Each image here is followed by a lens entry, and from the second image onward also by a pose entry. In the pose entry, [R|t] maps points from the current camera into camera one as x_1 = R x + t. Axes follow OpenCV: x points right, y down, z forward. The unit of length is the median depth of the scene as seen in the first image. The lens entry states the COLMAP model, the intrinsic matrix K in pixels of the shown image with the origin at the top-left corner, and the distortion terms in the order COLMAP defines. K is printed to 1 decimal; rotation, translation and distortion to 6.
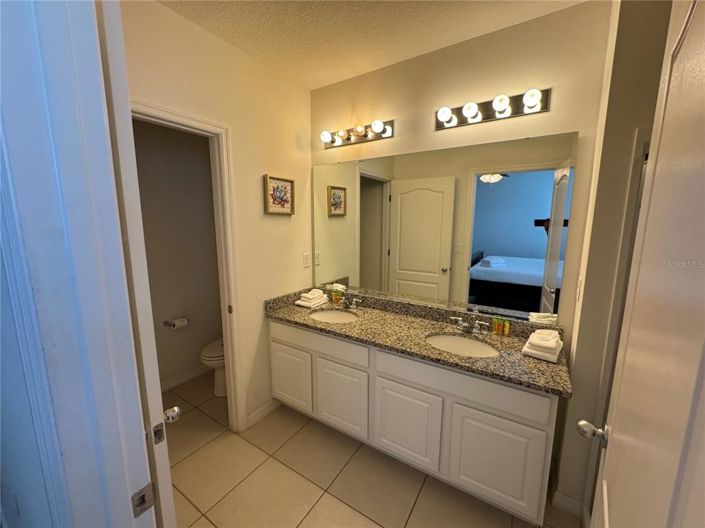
lens RADIAL K [[283.1, 0, 351.2], [0, 283.1, 264.5], [0, 0, 1]] dist [-0.002275, -0.000402]
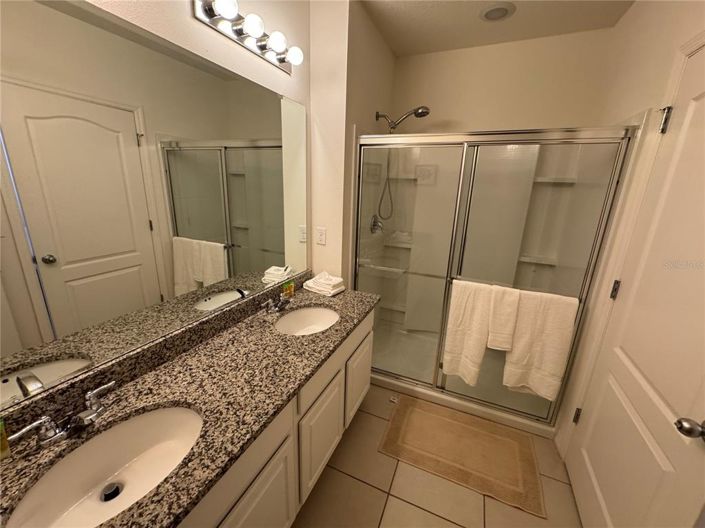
lens RADIAL K [[283.1, 0, 351.2], [0, 283.1, 264.5], [0, 0, 1]] dist [-0.002275, -0.000402]
pose [[-0.152258, -0.283915, 0.946683, -0.473481], [0.113930, 0.946424, 0.302161, -0.157564], [-0.981752, 0.153862, -0.111755, 0.905668]]
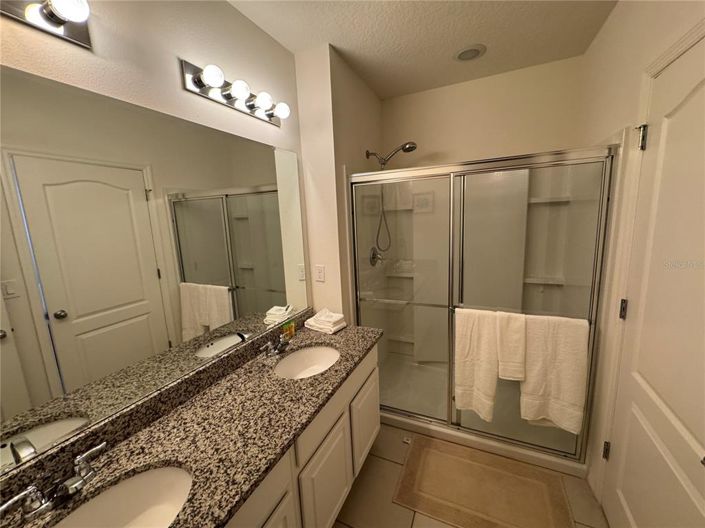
lens RADIAL K [[283.1, 0, 351.2], [0, 283.1, 264.5], [0, 0, 1]] dist [-0.002275, -0.000402]
pose [[-0.130510, -0.173191, 0.976203, -0.477458], [0.193620, 0.961214, 0.196417, -0.171183], [-0.972357, 0.214646, -0.091915, 0.850909]]
